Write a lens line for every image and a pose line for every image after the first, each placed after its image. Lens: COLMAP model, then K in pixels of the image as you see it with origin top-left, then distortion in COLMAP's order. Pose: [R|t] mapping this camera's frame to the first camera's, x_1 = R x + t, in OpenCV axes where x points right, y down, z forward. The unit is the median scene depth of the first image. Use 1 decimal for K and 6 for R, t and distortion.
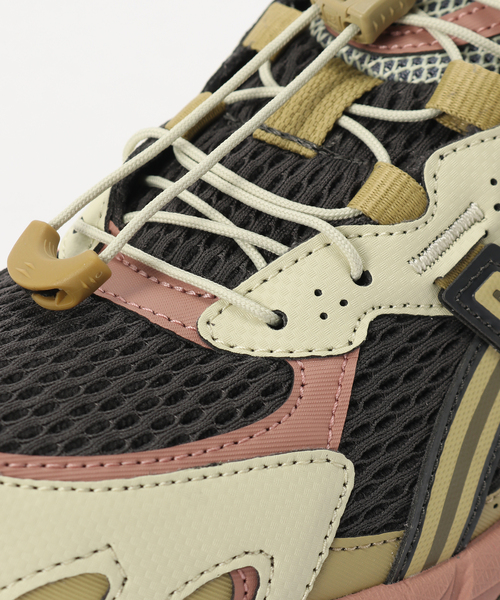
lens RADIAL K [[1880.5, 0, 250.0], [0, 1880.5, 300.0], [0, 0, 1]] dist [-0.053024, 0.393425]
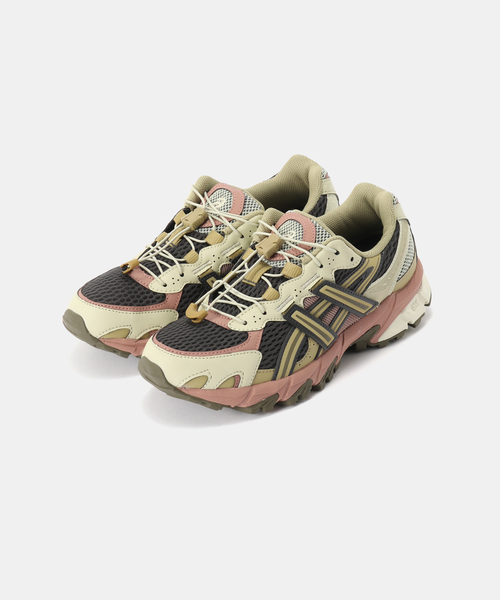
lens RADIAL K [[1414.5, 0, 250.0], [0, 1414.5, 300.0], [0, 0, 1]] dist [0.004549, 0.001151]
pose [[0.995125, -0.037525, -0.091200, 0.331778], [0.033973, 0.998614, -0.040190, 0.090807], [0.092582, 0.036896, 0.995021, -2.338375]]
